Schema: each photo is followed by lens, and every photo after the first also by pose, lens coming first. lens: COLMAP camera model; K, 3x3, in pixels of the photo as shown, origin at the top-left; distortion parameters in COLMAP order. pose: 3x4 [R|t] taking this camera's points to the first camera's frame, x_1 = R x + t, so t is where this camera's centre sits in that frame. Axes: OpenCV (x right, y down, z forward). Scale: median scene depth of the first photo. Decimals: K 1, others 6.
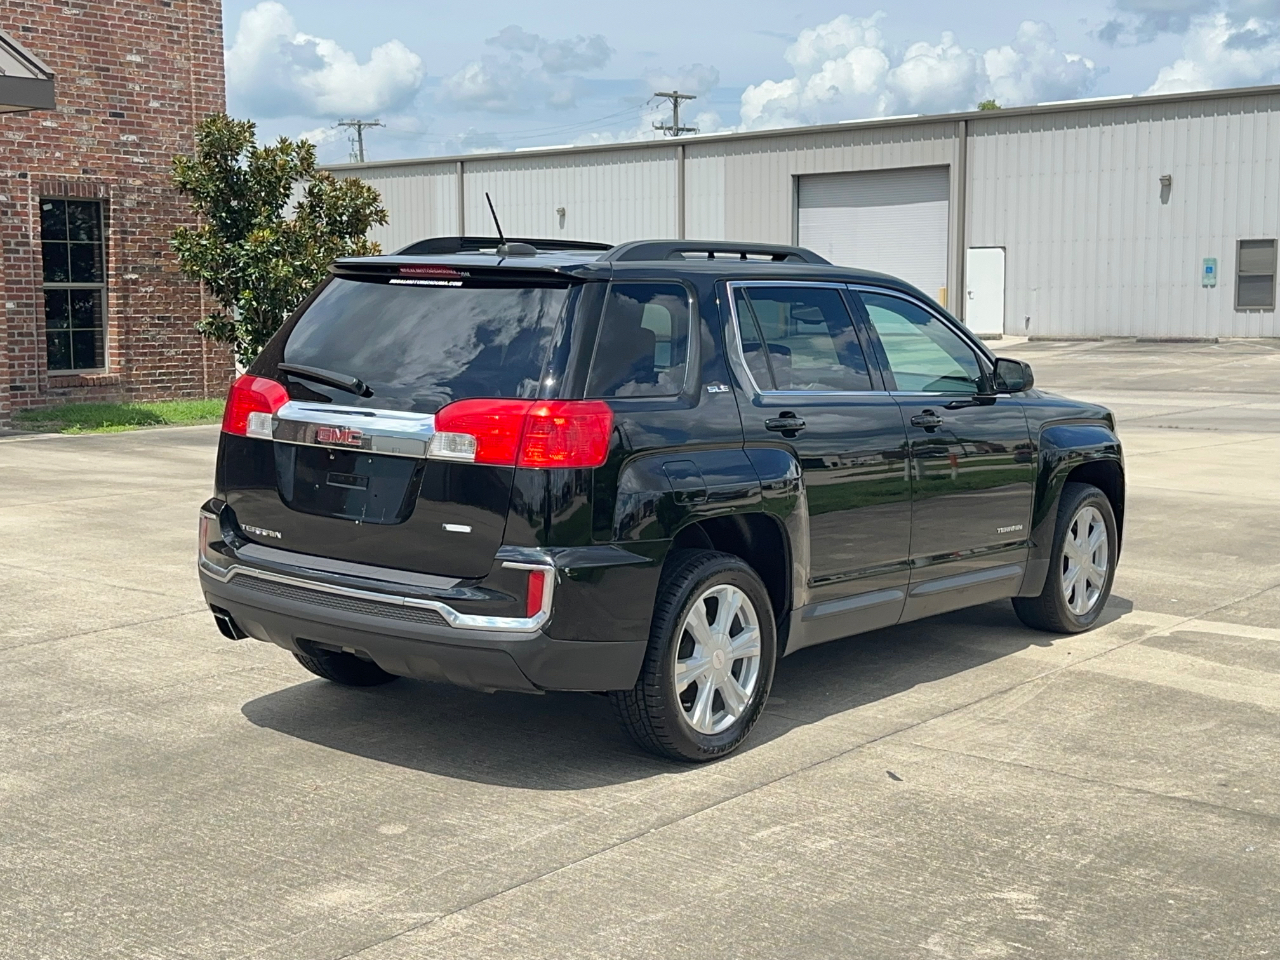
lens RADIAL K [[1785.6, 0, 633.5], [0, 1785.6, 485.6], [0, 0, 1]] dist [0.120147, 0.000000]
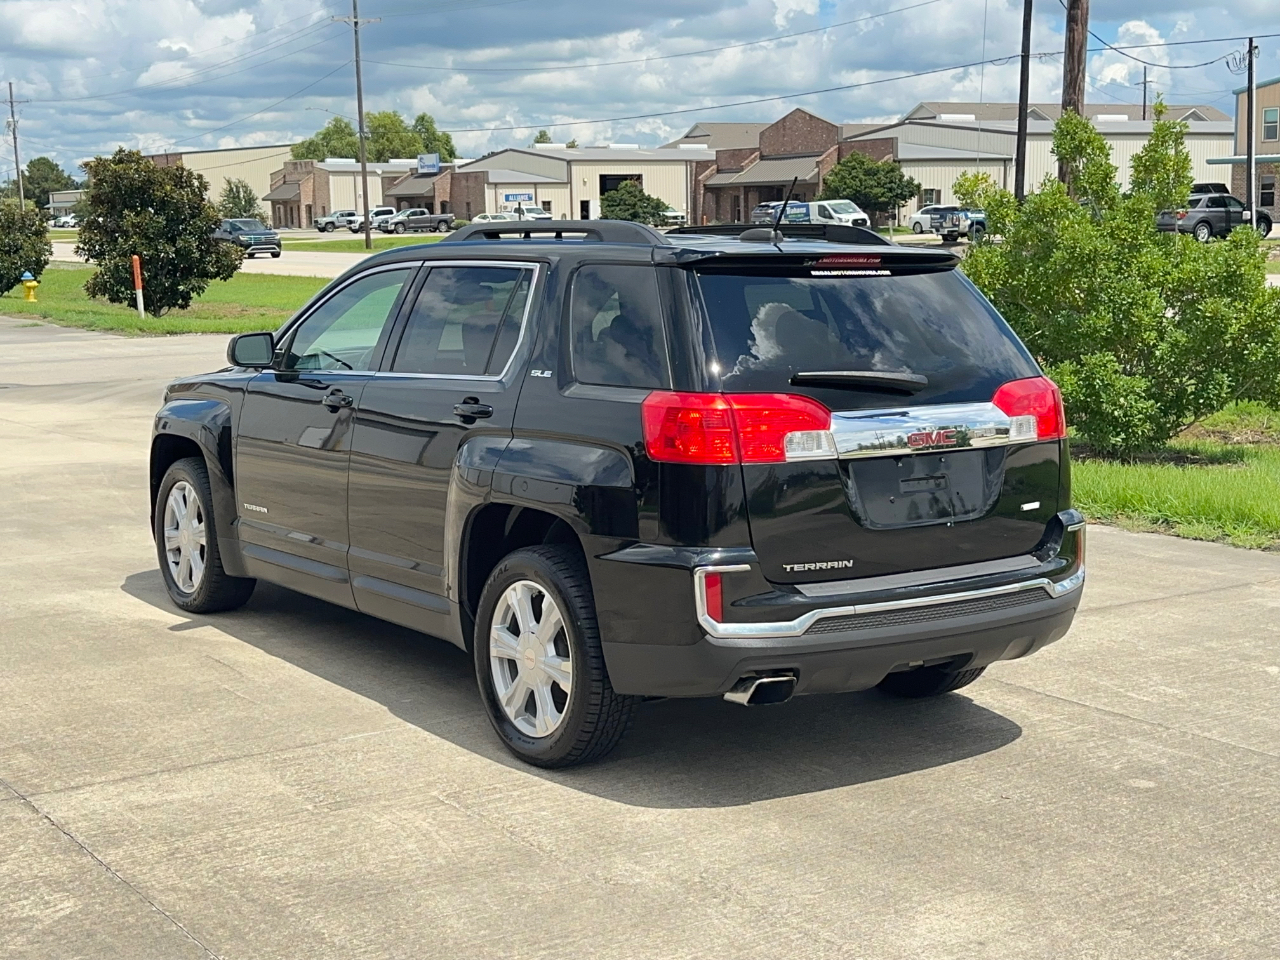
lens RADIAL K [[1785.6, 0, 645.2], [0, 1785.6, 497.1], [0, 0, 1]] dist [0.120147, 0.000000]
pose [[0.286597, -0.154255, 0.945552, -1.073418], [0.116986, 0.985202, 0.125265, -0.129397], [-0.950882, 0.074716, 0.300402, 0.838190]]
